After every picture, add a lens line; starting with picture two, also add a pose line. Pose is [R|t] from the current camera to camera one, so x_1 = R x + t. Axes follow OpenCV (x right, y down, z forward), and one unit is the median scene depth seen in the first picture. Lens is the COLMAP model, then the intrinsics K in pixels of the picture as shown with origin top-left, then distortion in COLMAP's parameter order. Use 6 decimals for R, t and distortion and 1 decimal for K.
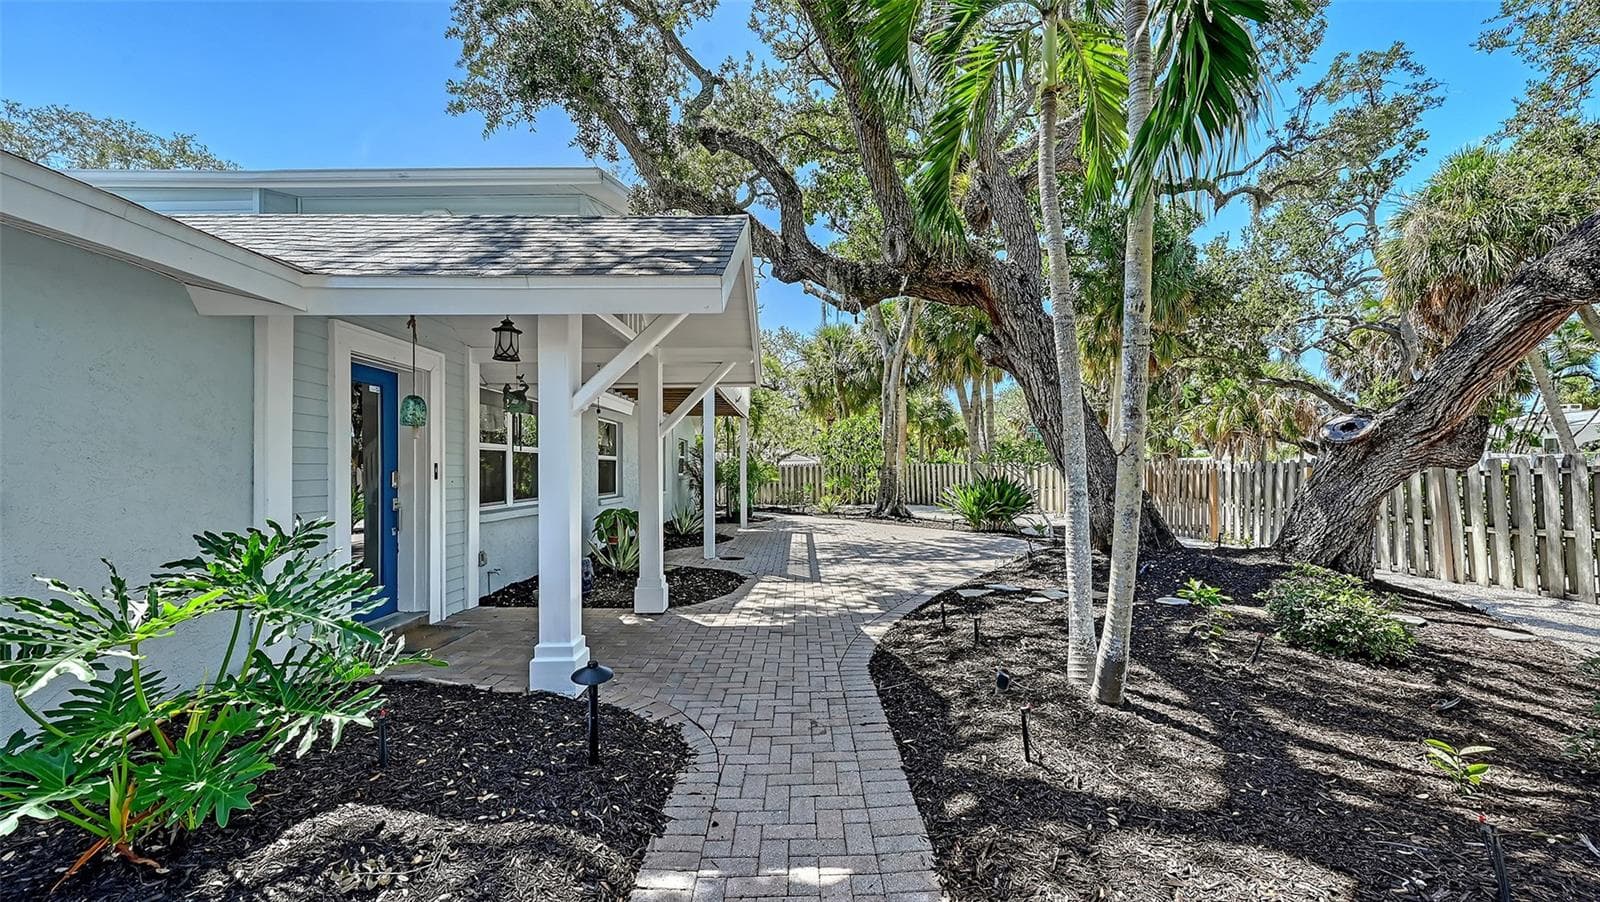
lens RADIAL K [[626.3, 0, 800.0], [0, 626.3, 451.0], [0, 0, 1]] dist [0.000100, -0.000001]
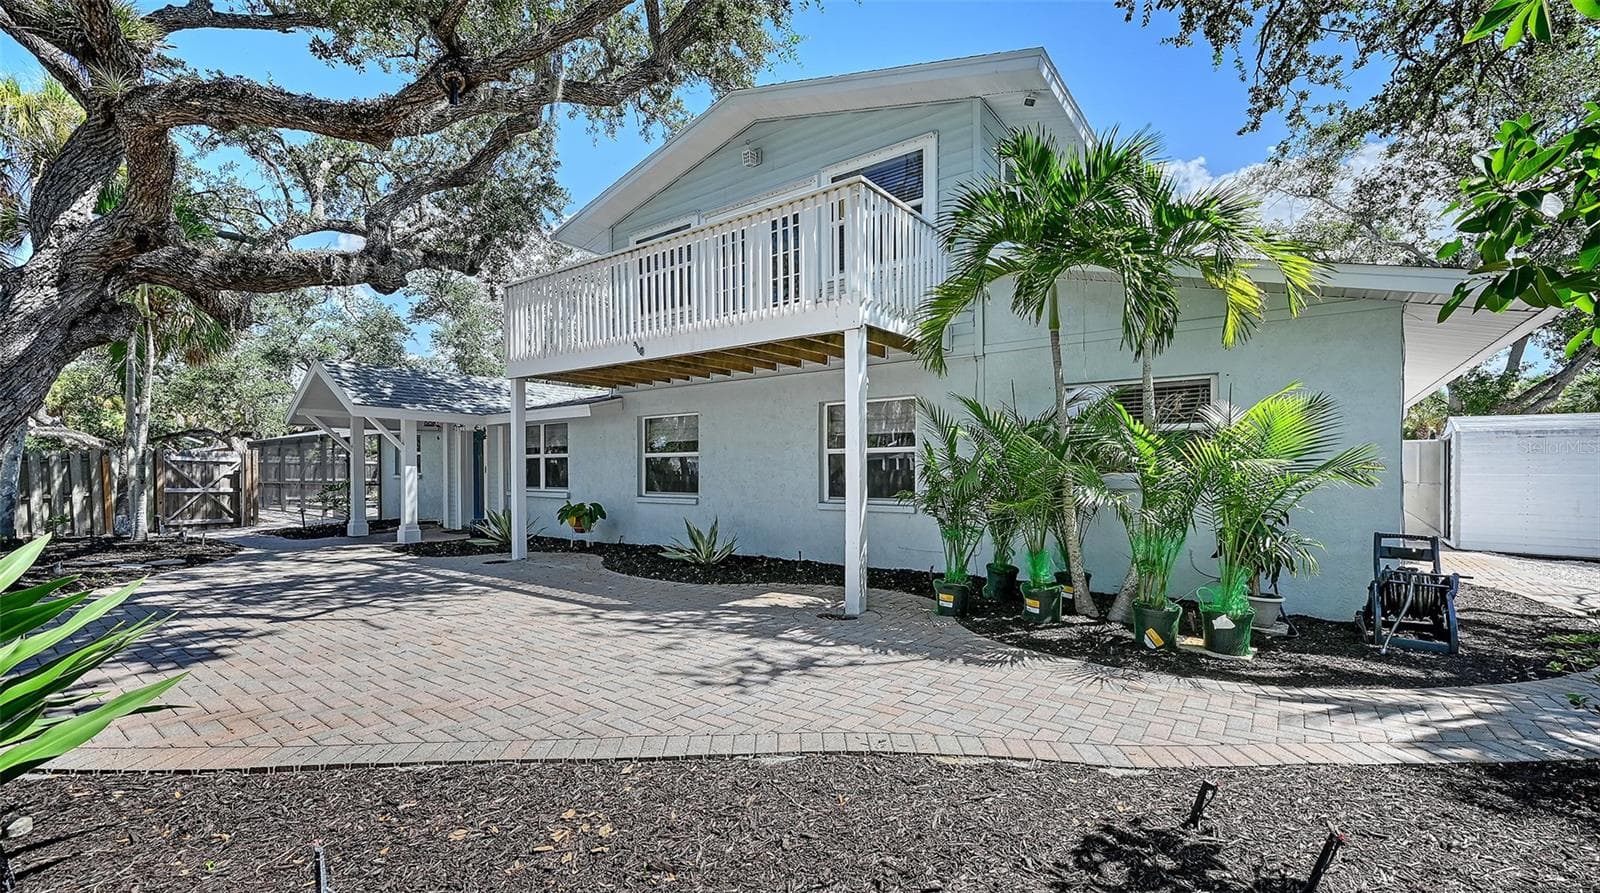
lens RADIAL K [[649.5, 0, 806.7], [0, 649.5, 472.7], [0, 0, 1]] dist [-0.000636, 0.000073]
pose [[-0.593611, -0.000308, -0.804752, 0.362232], [0.024876, 0.999515, -0.018731, 0.062593], [0.804367, -0.031138, -0.593316, 1.803040]]
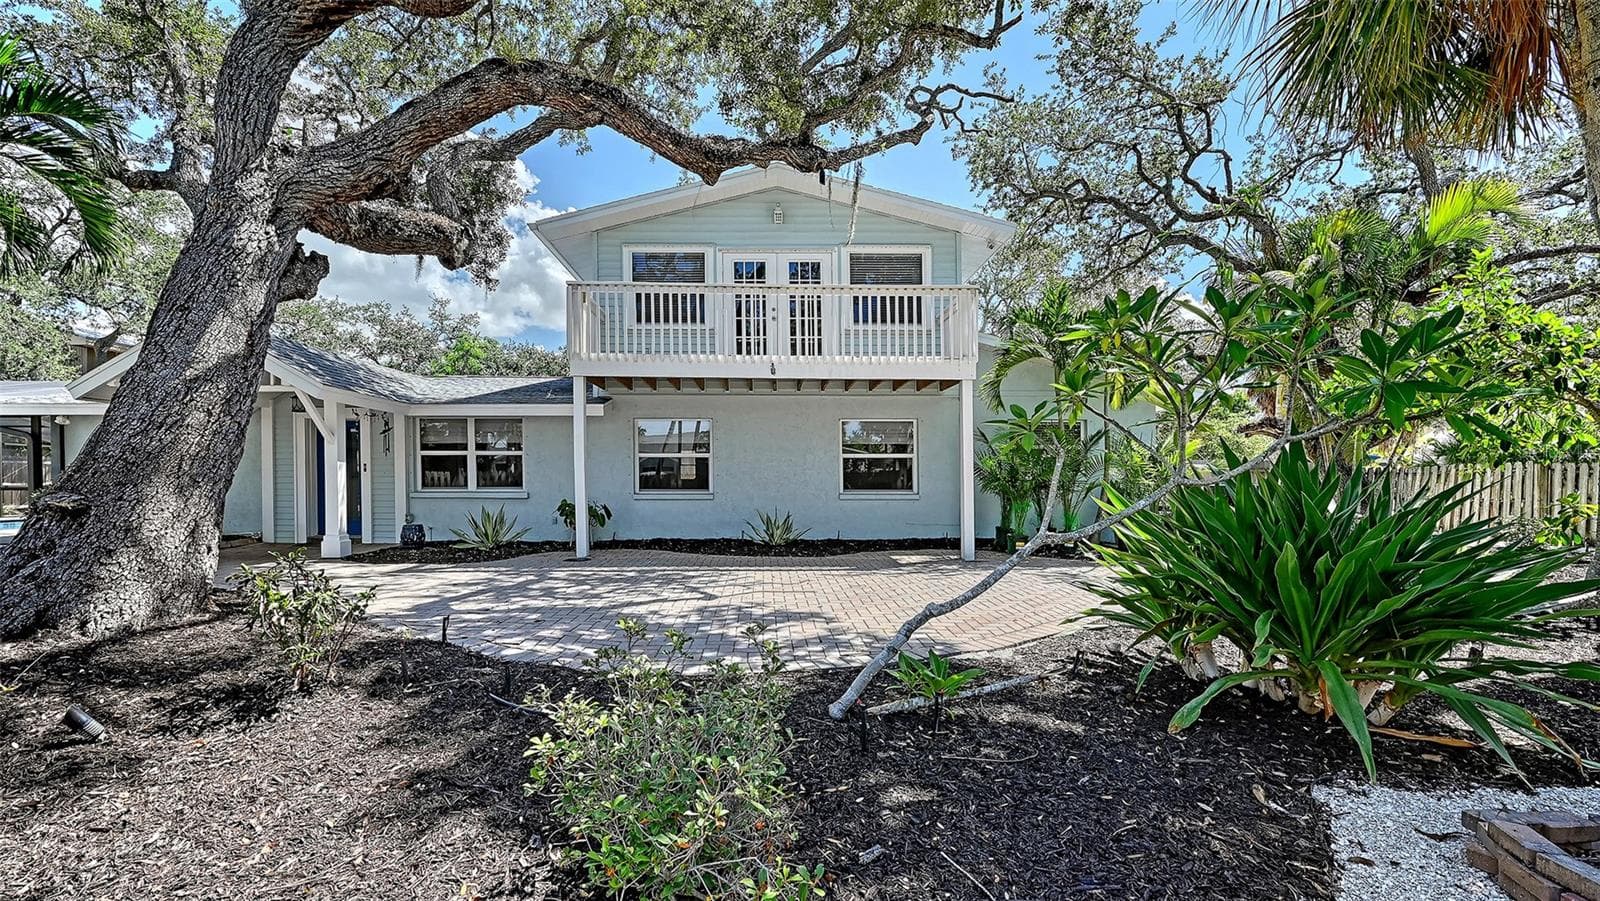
lens RADIAL K [[657.4, 0, 781.6], [0, 657.4, 478.3], [0, 0, 1]] dist [-0.000182, 0.000101]
pose [[0.025183, 0.000362, -0.999683, 0.810983], [0.030197, 0.999543, 0.001123, 0.054137], [0.999227, -0.030216, 0.025161, 1.184212]]
